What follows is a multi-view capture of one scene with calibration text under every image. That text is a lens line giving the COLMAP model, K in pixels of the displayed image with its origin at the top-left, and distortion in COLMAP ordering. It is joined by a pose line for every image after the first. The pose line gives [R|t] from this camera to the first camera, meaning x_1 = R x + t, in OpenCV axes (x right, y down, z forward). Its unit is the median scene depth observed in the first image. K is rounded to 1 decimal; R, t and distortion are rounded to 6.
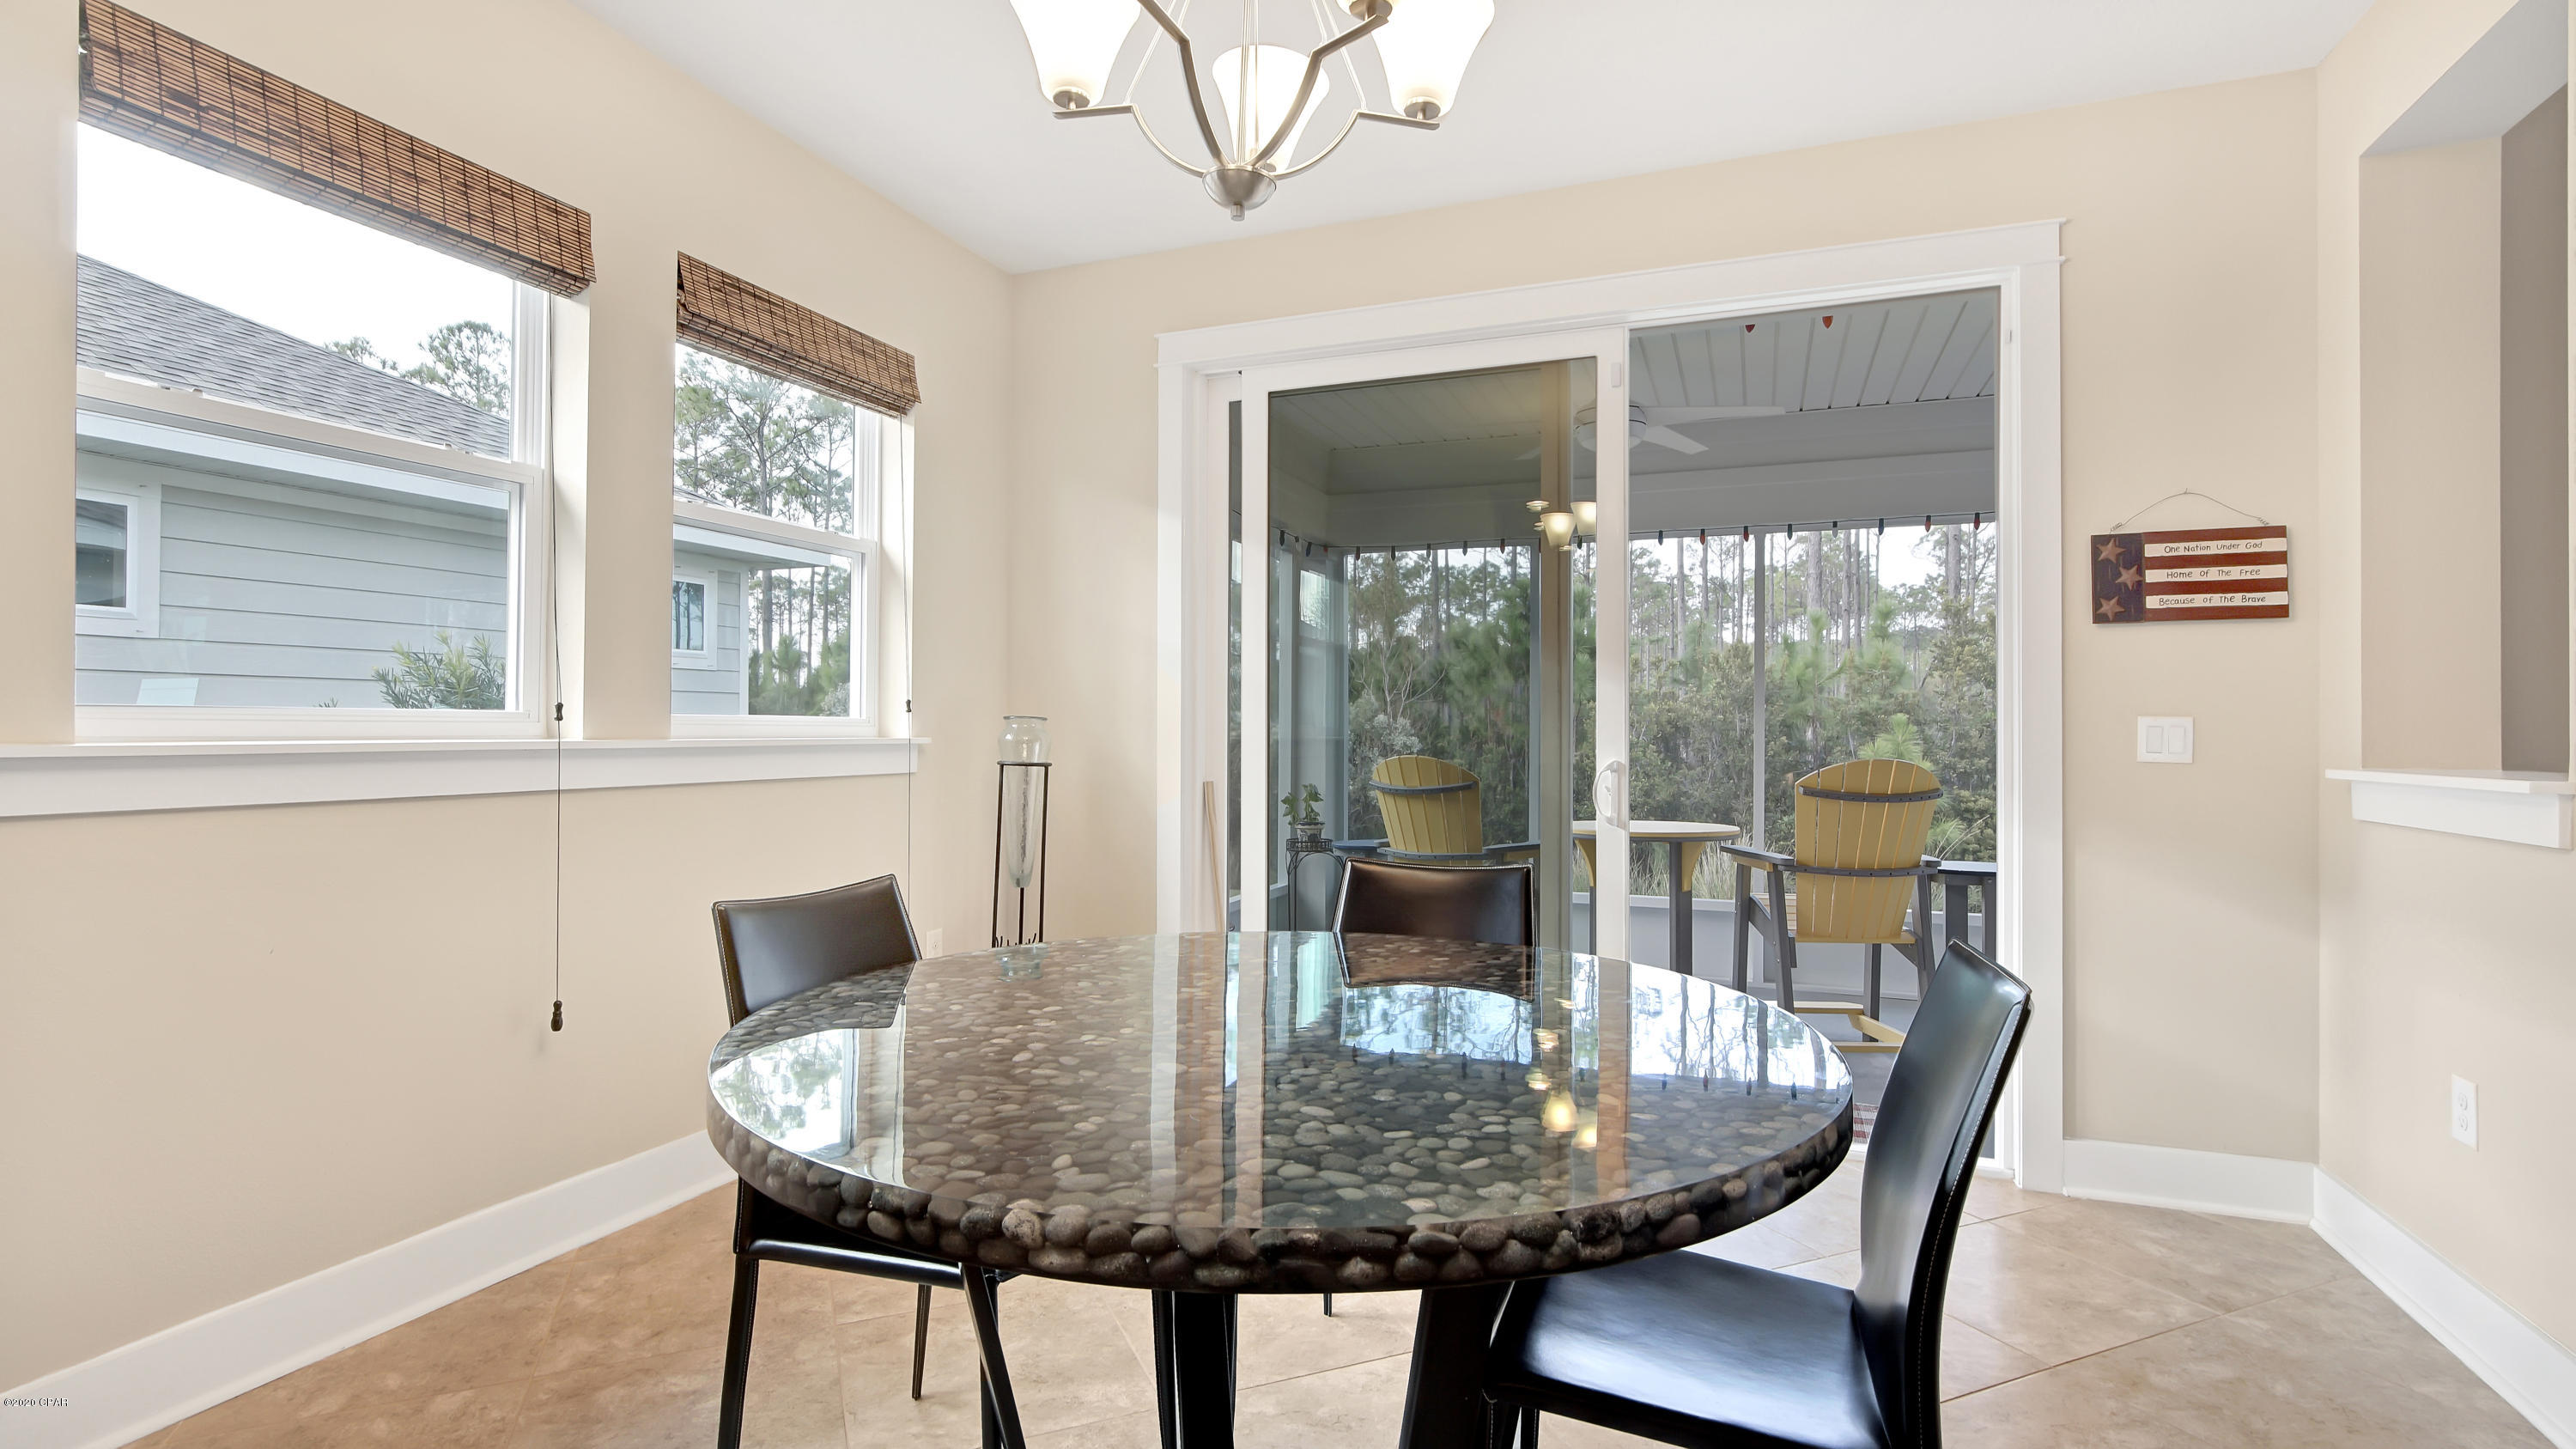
lens RADIAL K [[1287.3, 0, 1272.6], [0, 1287.3, 733.0], [0, 0, 1]] dist [0.003675, -0.000221]
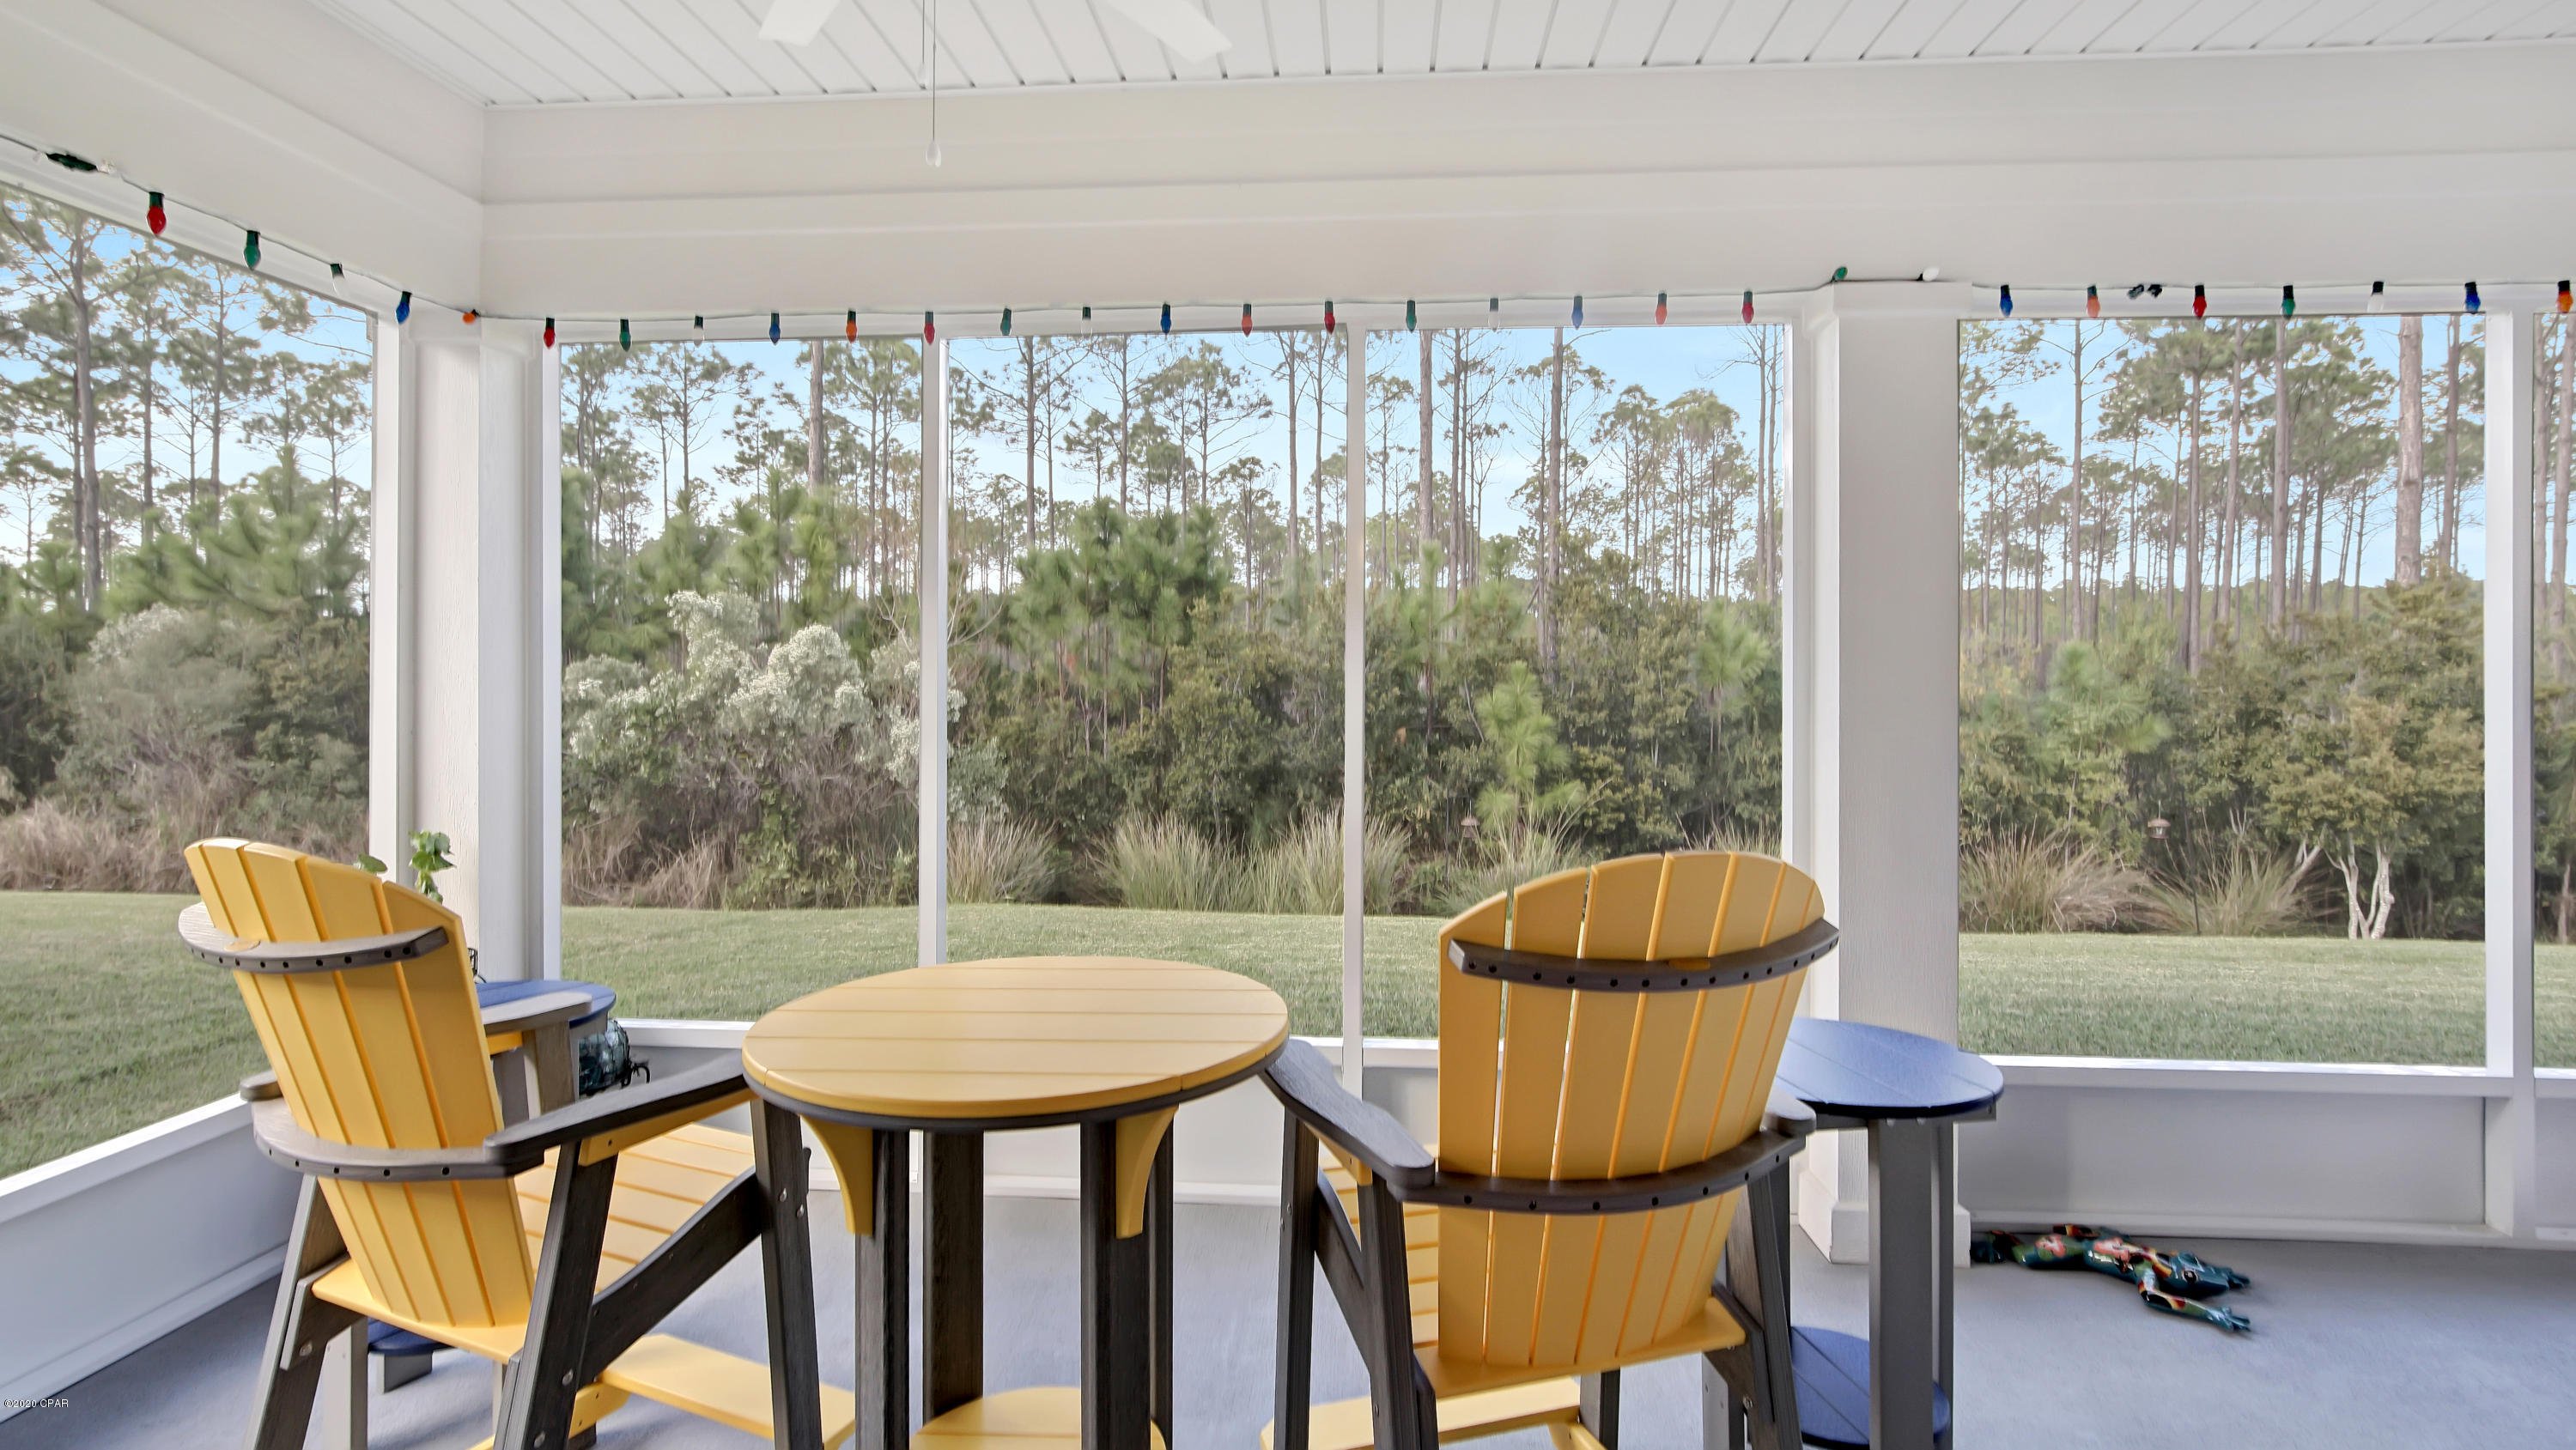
lens RADIAL K [[1287.0, 0, 1272.6], [0, 1287.0, 733.5], [0, 0, 1]] dist [0.003675, -0.000221]
pose [[0.960158, -0.014798, 0.279066, 0.073507], [0.001999, 0.998935, 0.046091, -0.005961], [-0.279451, -0.043697, 0.959165, 0.186922]]
